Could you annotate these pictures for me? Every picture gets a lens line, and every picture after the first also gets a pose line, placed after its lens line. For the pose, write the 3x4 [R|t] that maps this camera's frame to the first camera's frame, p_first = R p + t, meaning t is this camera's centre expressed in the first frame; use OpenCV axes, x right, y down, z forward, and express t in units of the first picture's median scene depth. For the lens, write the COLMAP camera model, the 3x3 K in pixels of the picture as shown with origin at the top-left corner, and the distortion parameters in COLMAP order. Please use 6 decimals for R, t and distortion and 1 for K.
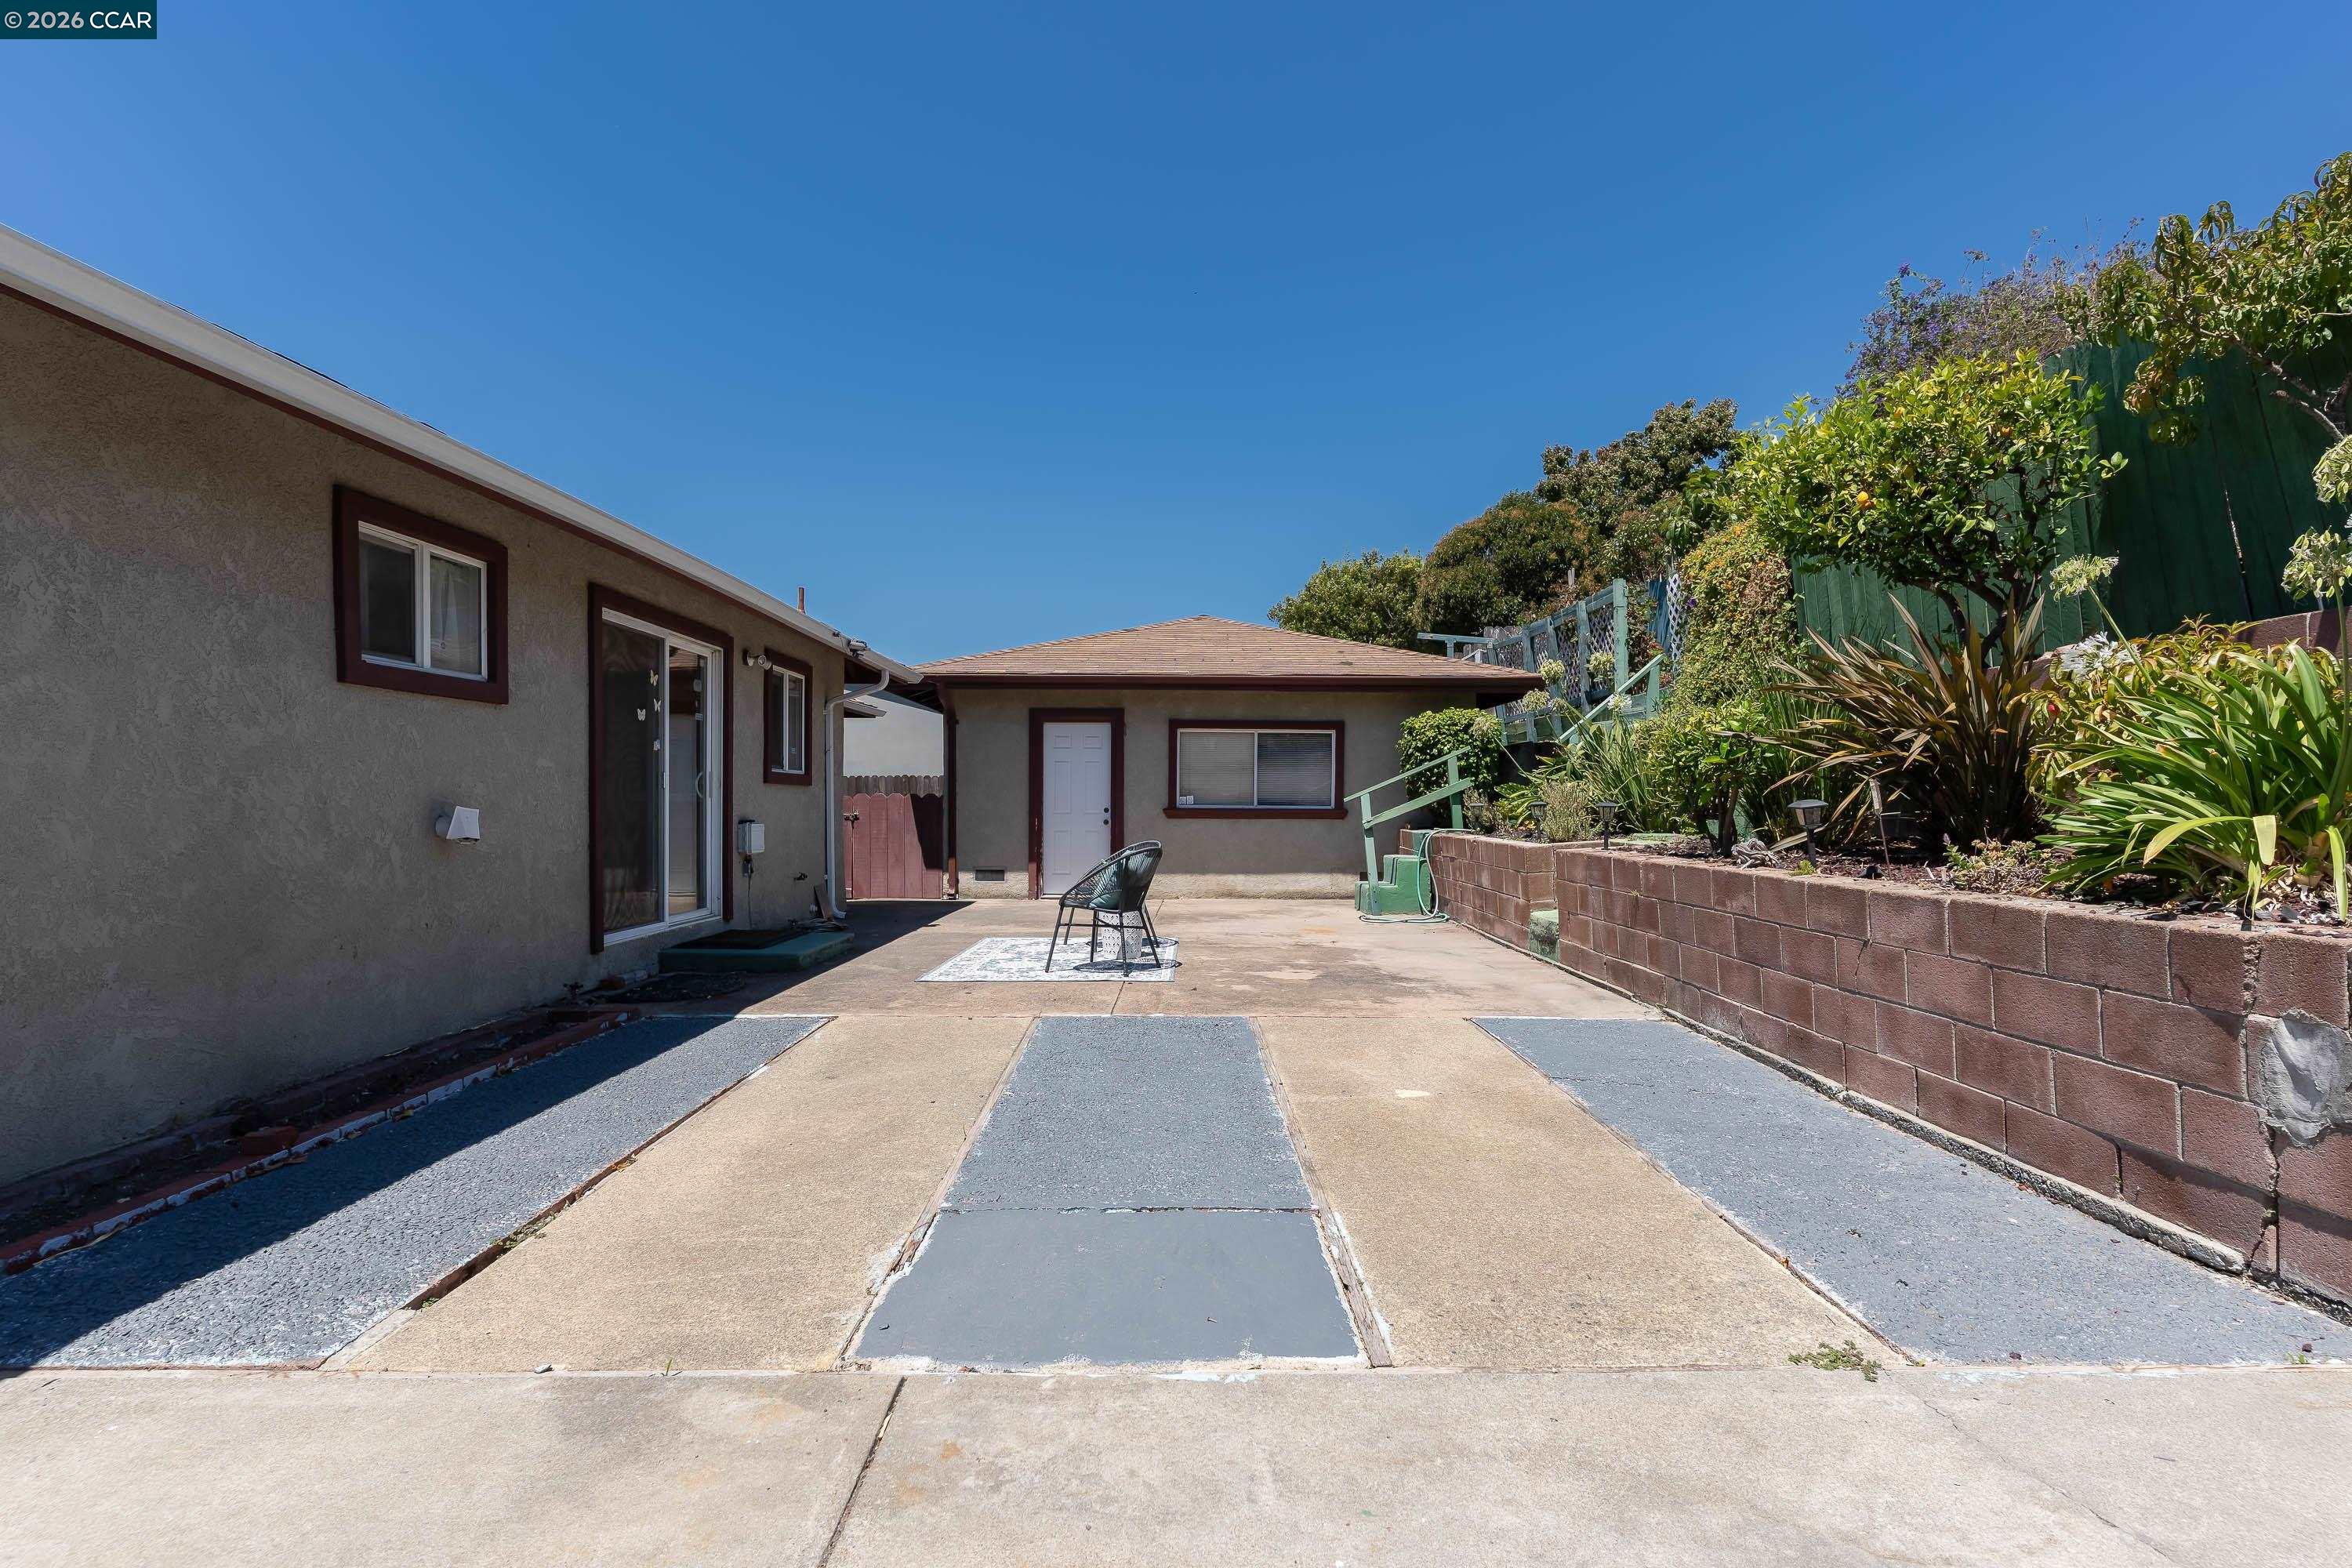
lens RADIAL K [[1129.7, 0, 1174.9], [0, 1129.7, 804.2], [0, 0, 1]] dist [0.001187, 0.001063]
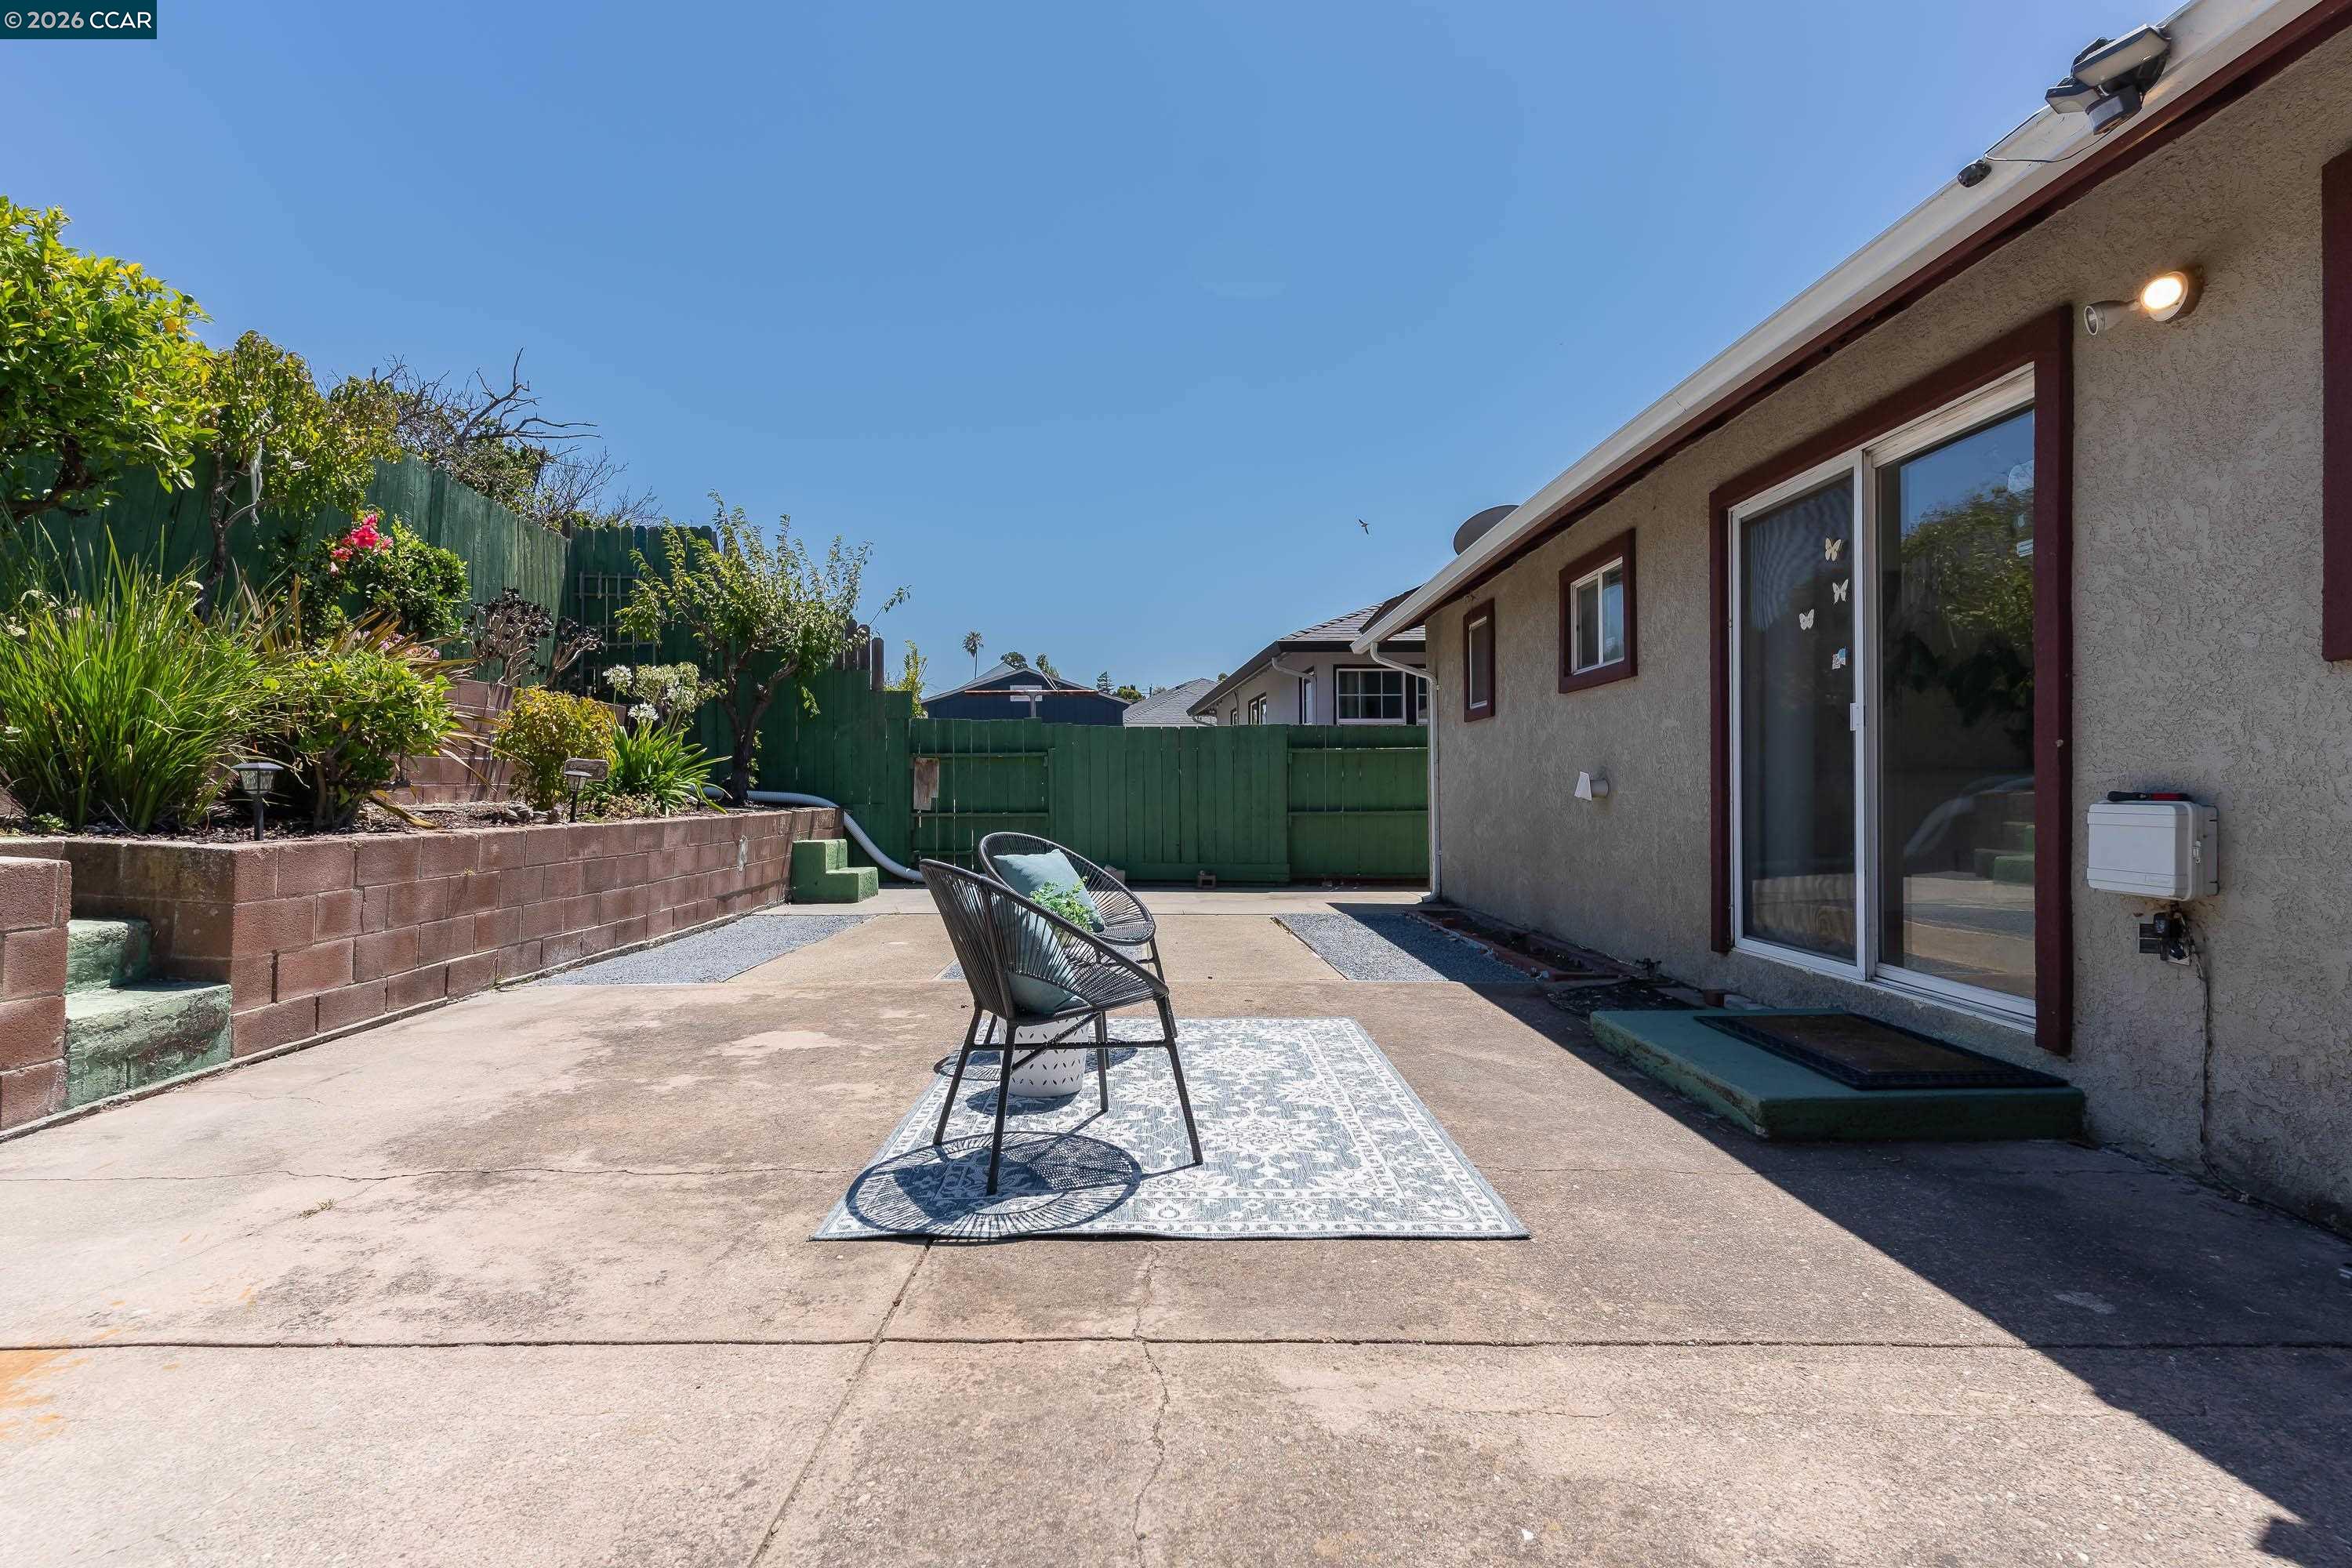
lens RADIAL K [[1129.7, 0, 1160.4], [0, 1129.7, 796.7], [0, 0, 1]] dist [0.001187, 0.001063]
pose [[-0.999891, 0.003914, -0.014262, -0.130208], [0.003830, 0.999975, 0.005906, 0.019511], [0.014284, 0.005850, -0.999881, 2.141693]]
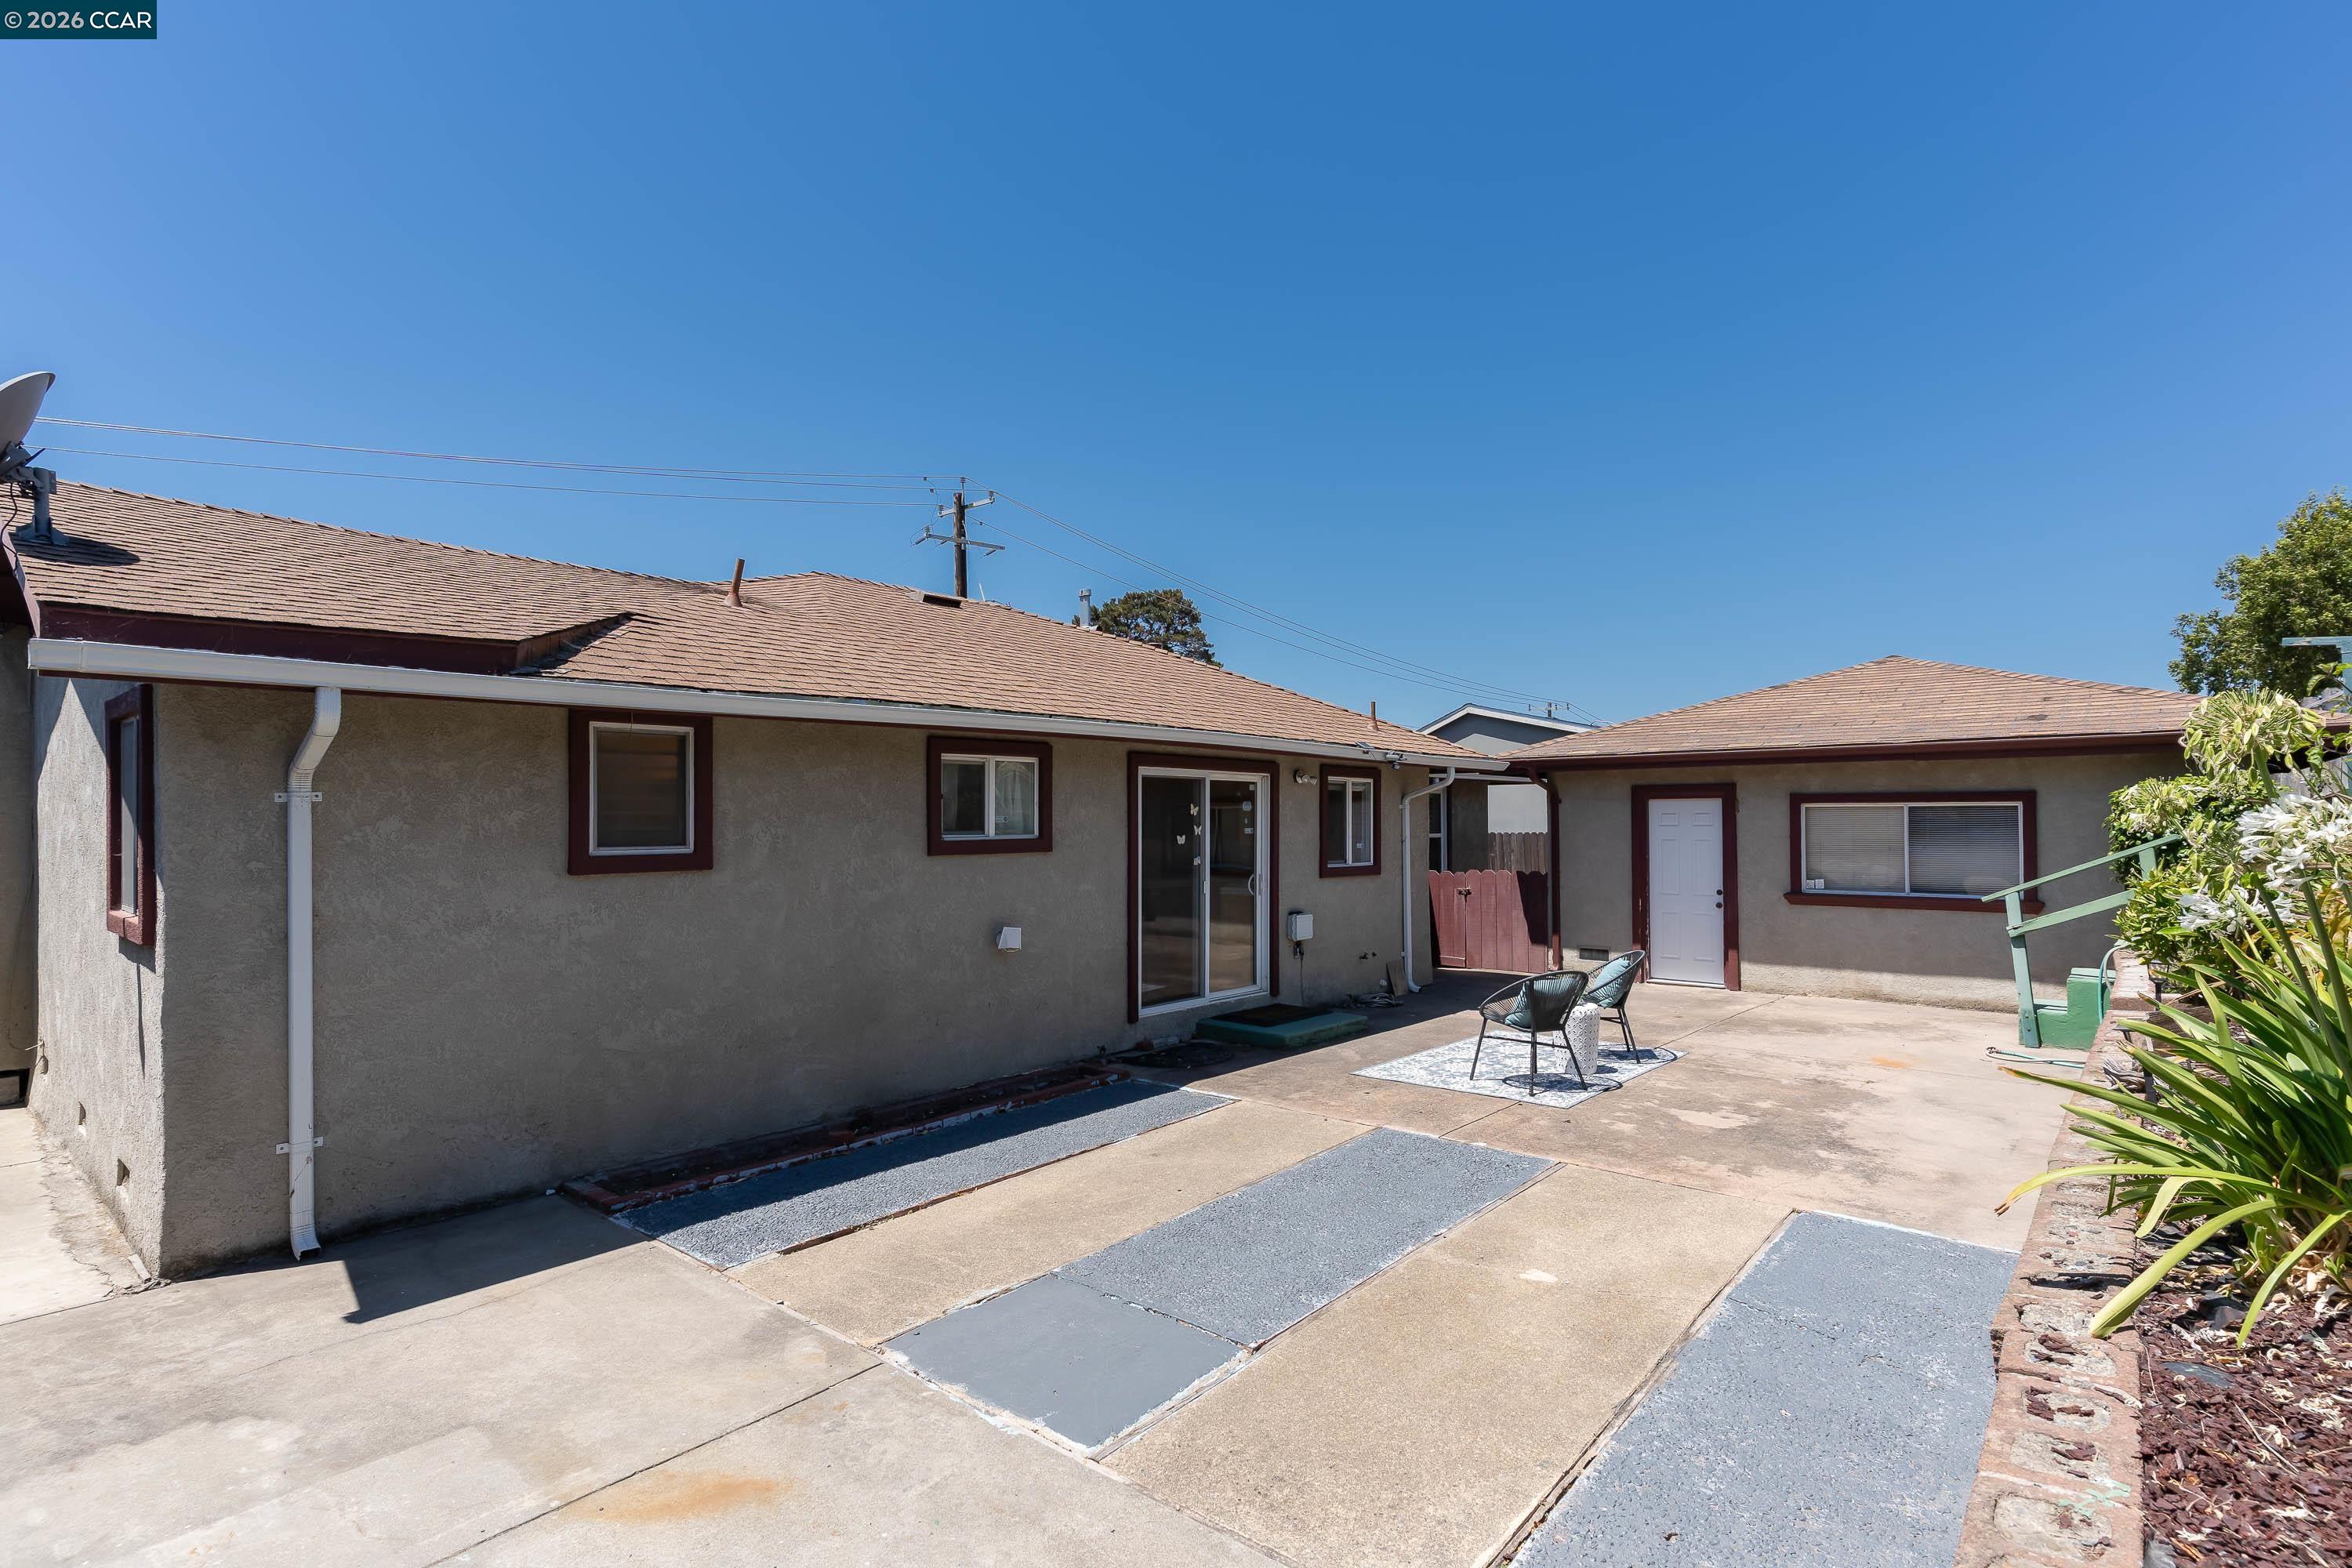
lens RADIAL K [[1129.7, 0, 1171.6], [0, 1129.7, 773.8], [0, 0, 1]] dist [0.001187, 0.001063]
pose [[0.757412, -0.035410, -0.651976, 0.506079], [0.005744, 0.998851, -0.047576, -0.122862], [0.652912, 0.032290, 0.756745, -0.015139]]
